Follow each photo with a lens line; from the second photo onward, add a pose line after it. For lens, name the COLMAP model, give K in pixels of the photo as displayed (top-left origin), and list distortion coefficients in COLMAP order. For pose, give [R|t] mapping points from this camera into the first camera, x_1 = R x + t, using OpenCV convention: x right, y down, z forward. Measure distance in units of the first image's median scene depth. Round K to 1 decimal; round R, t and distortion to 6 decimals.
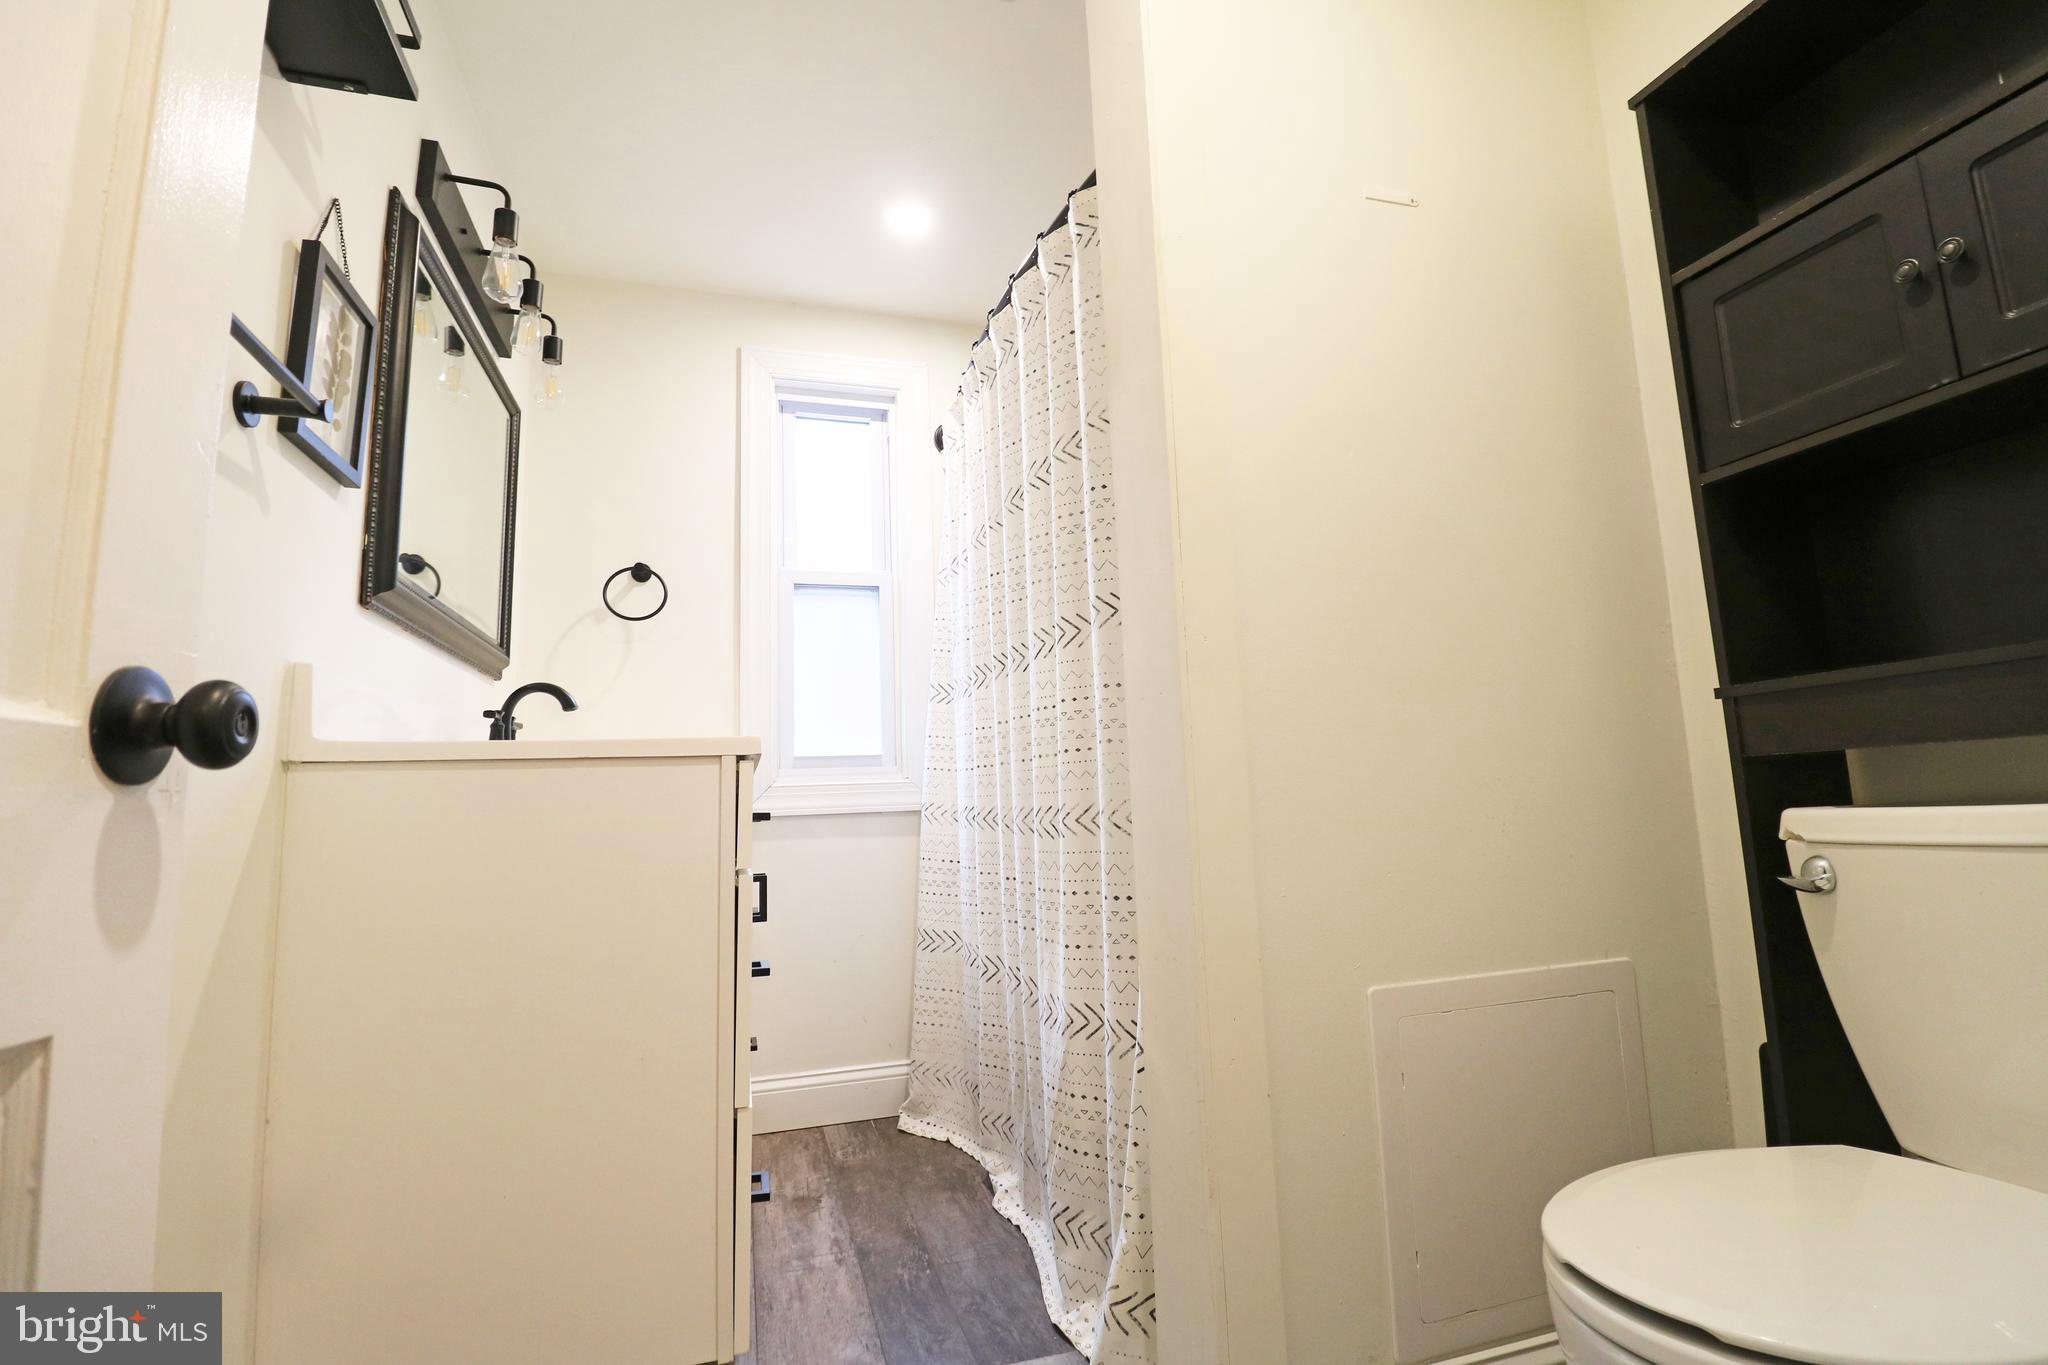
lens RADIAL K [[954.1, 0, 1039.8], [0, 954.1, 668.7], [0, 0, 1]] dist [-0.000603, -0.010376]
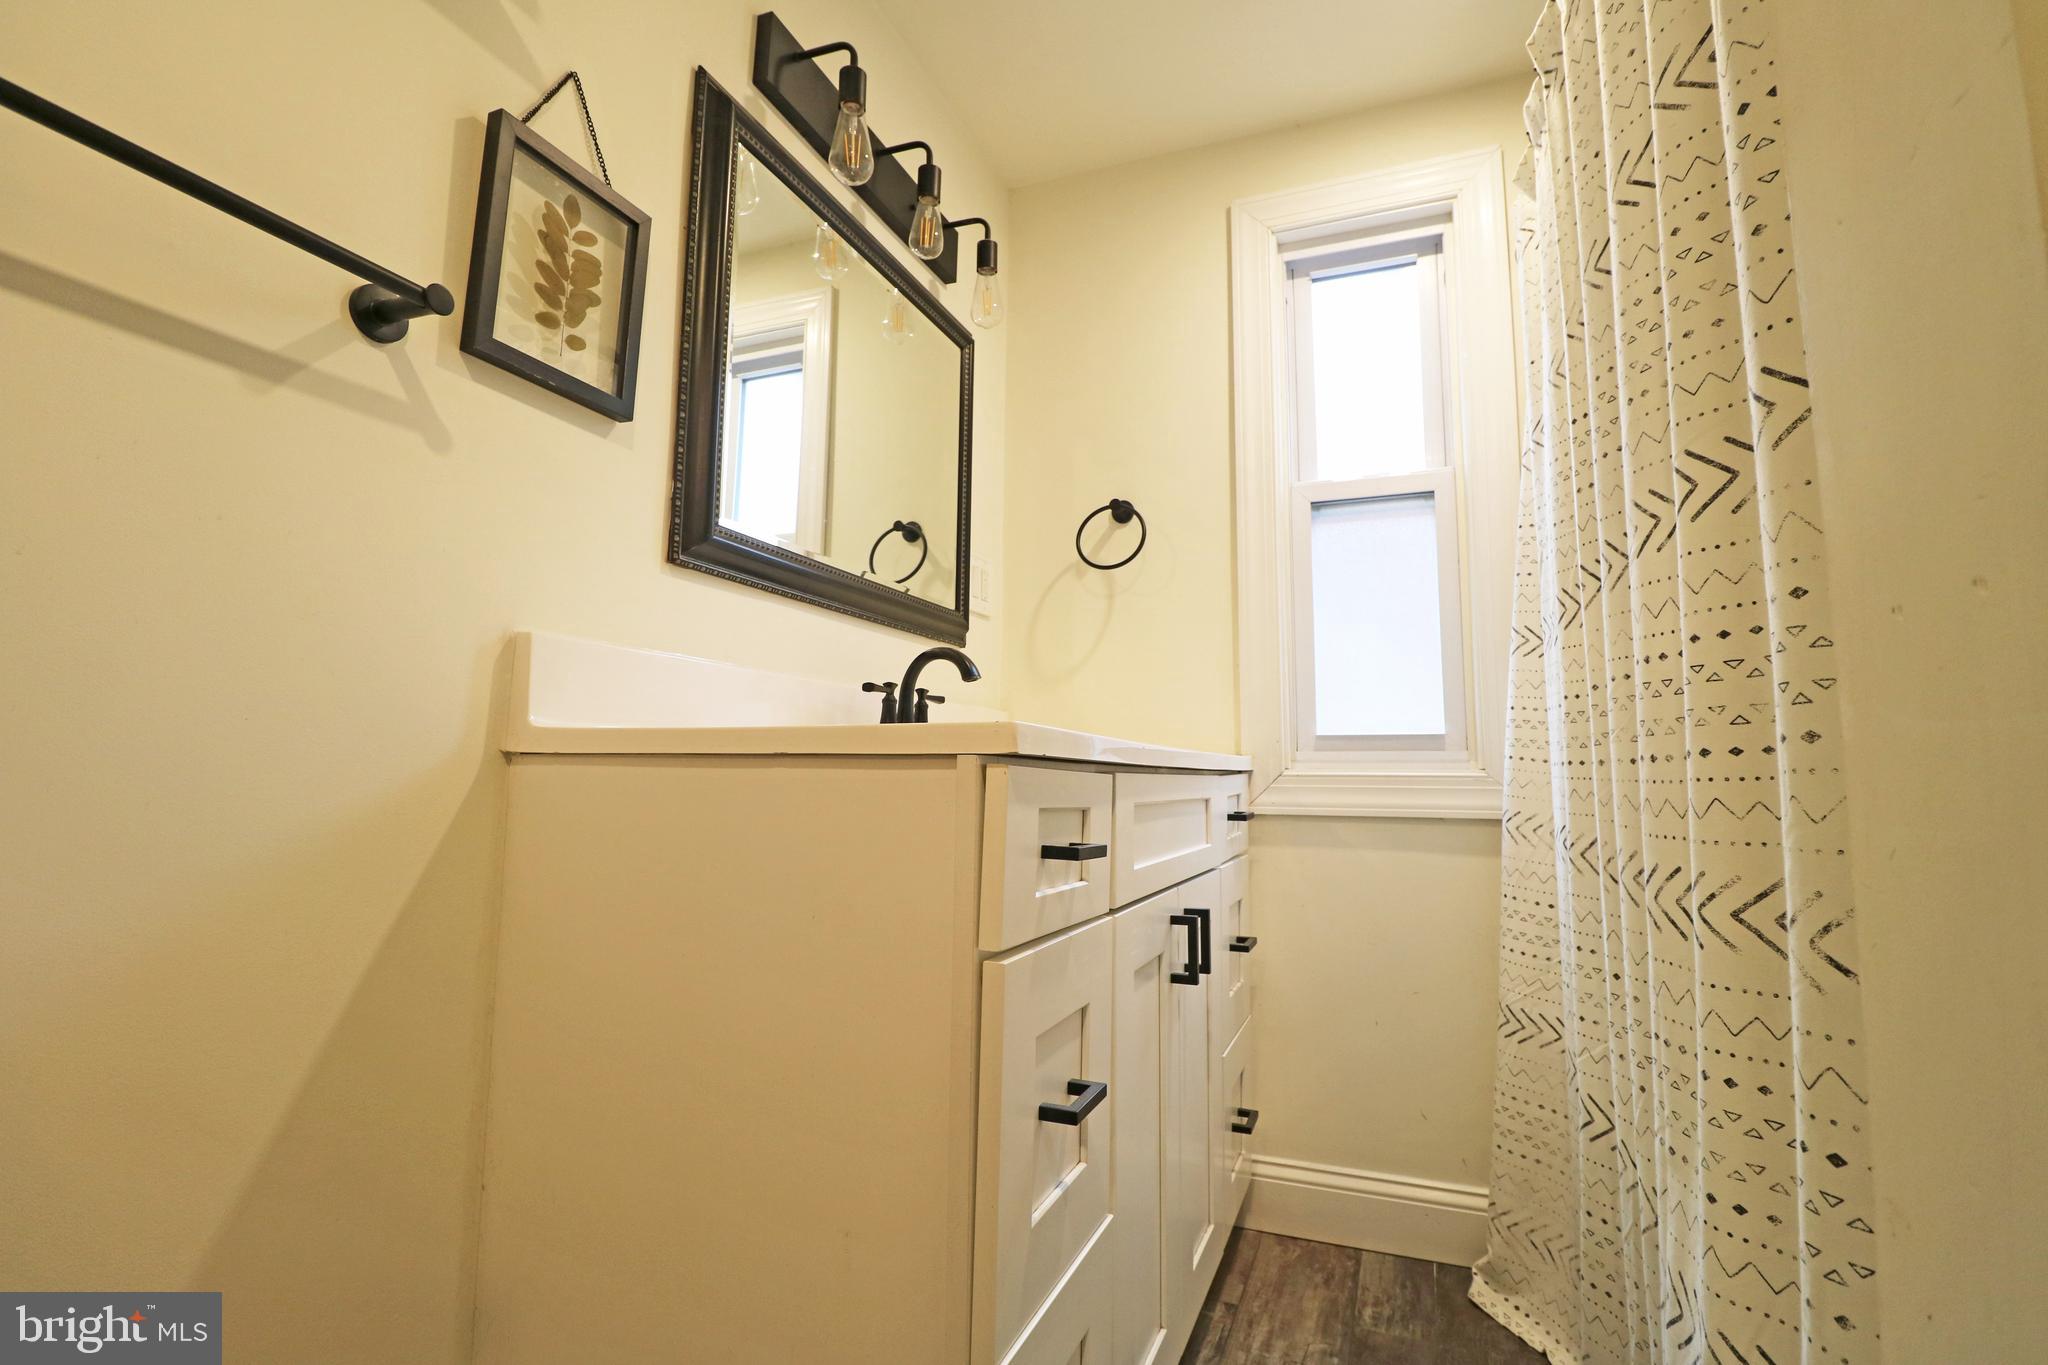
lens RADIAL K [[954.1, 0, 1035.3], [0, 954.1, 671.0], [0, 0, 1]] dist [-0.000603, -0.010376]
pose [[0.777347, -0.025349, -0.628561, 0.060614], [0.050970, 0.998441, 0.022769, 0.021571], [0.627003, -0.049737, 0.777427, 0.438924]]
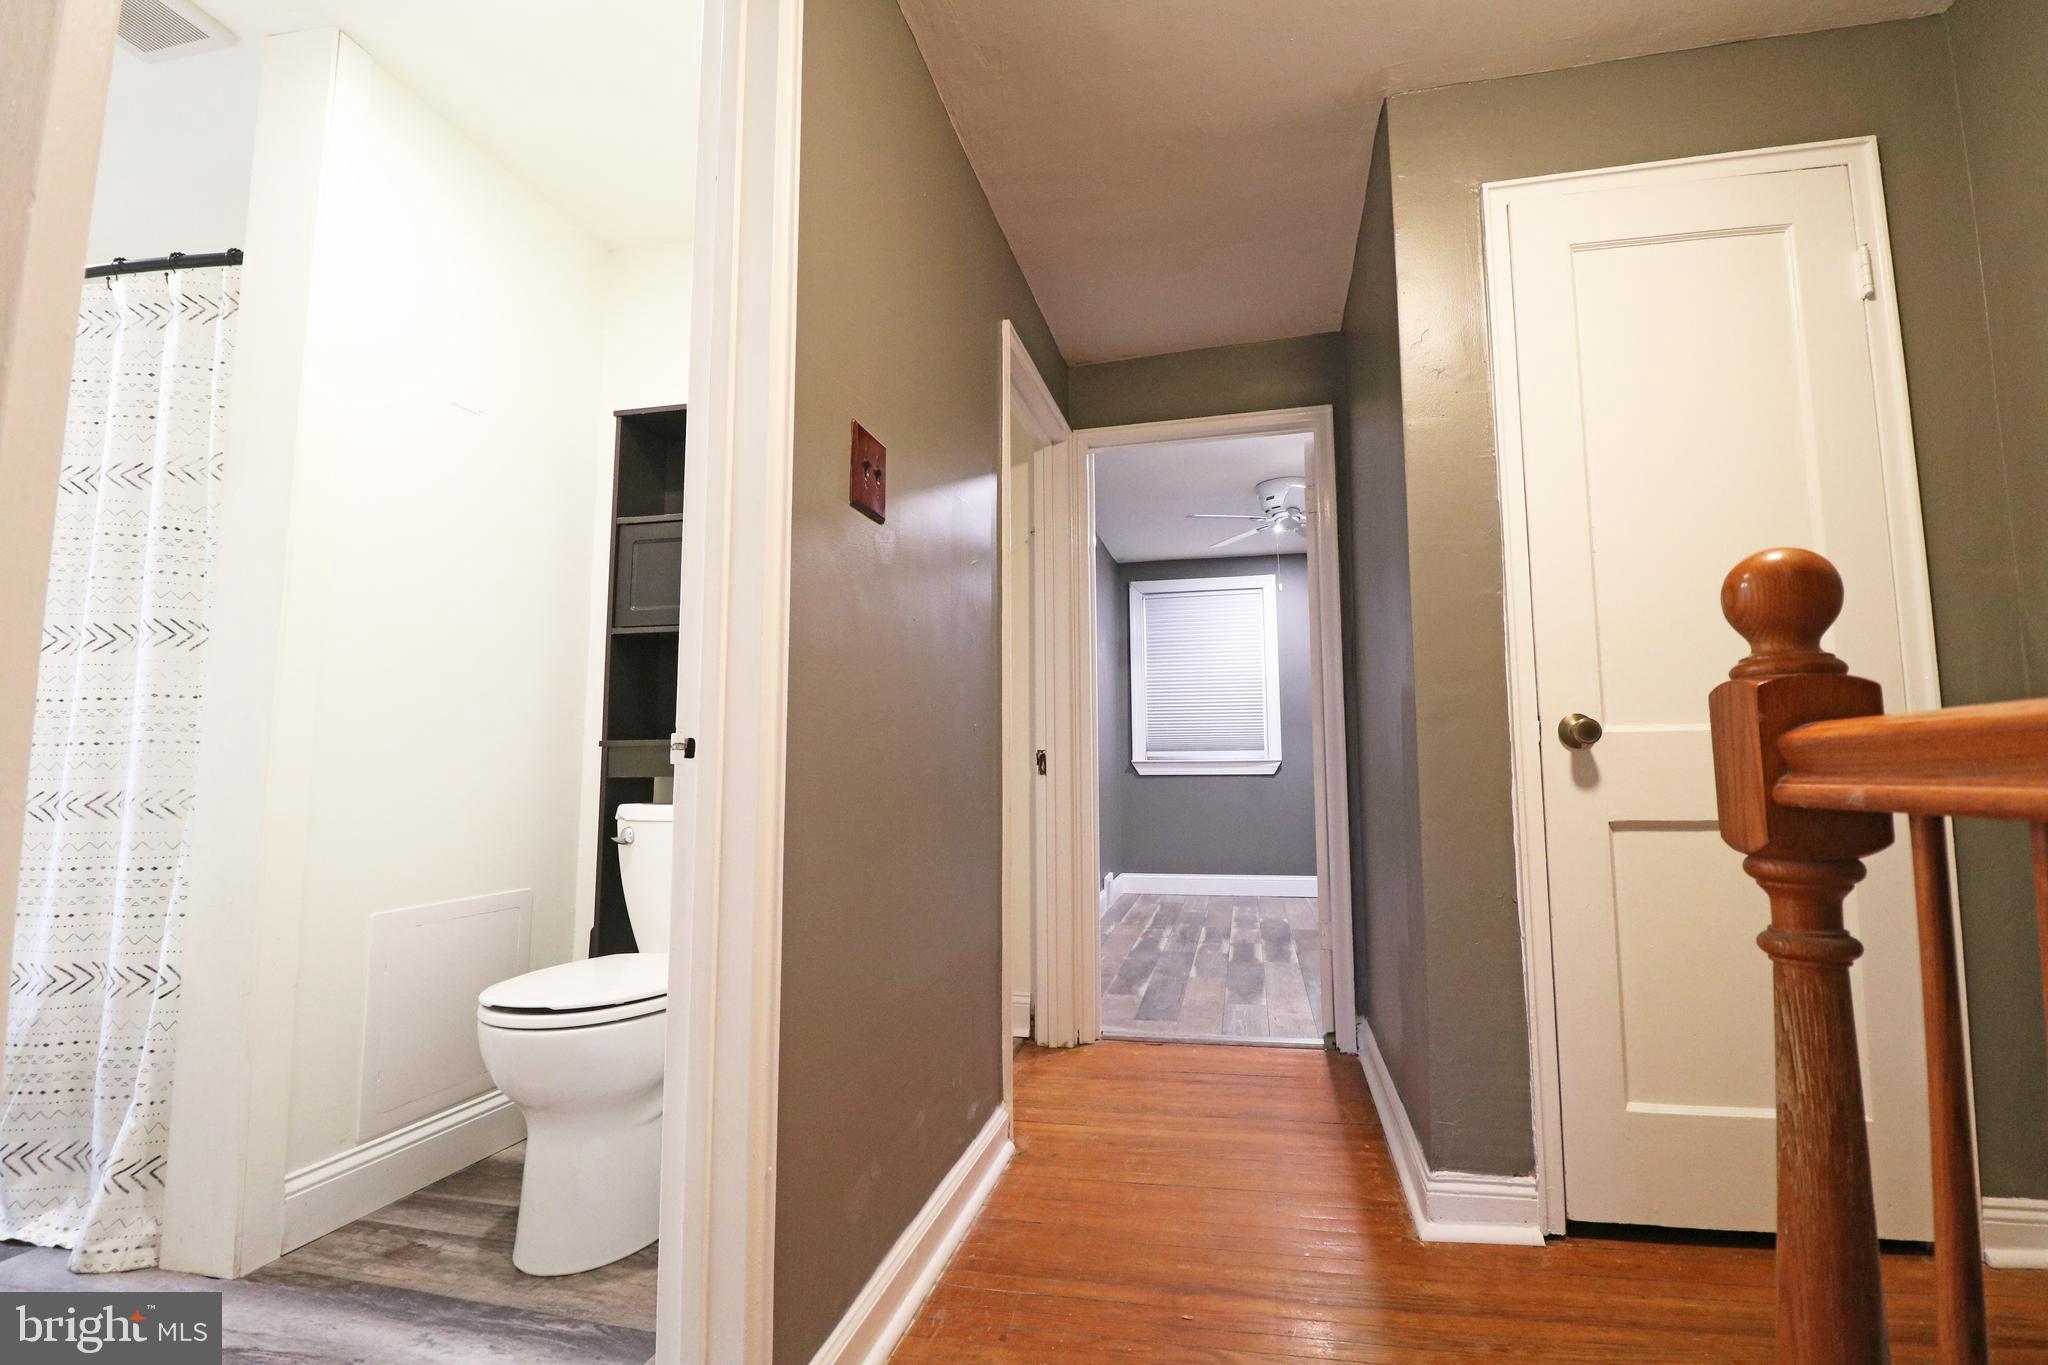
lens RADIAL K [[954.1, 0, 1034.4], [0, 954.1, 681.9], [0, 0, 1]] dist [-0.000603, -0.010376]
pose [[0.502666, 0.126503, 0.855175, -0.343845], [-0.138359, 0.988256, -0.064863, -0.064668], [-0.853337, -0.085717, 0.514265, -0.489636]]
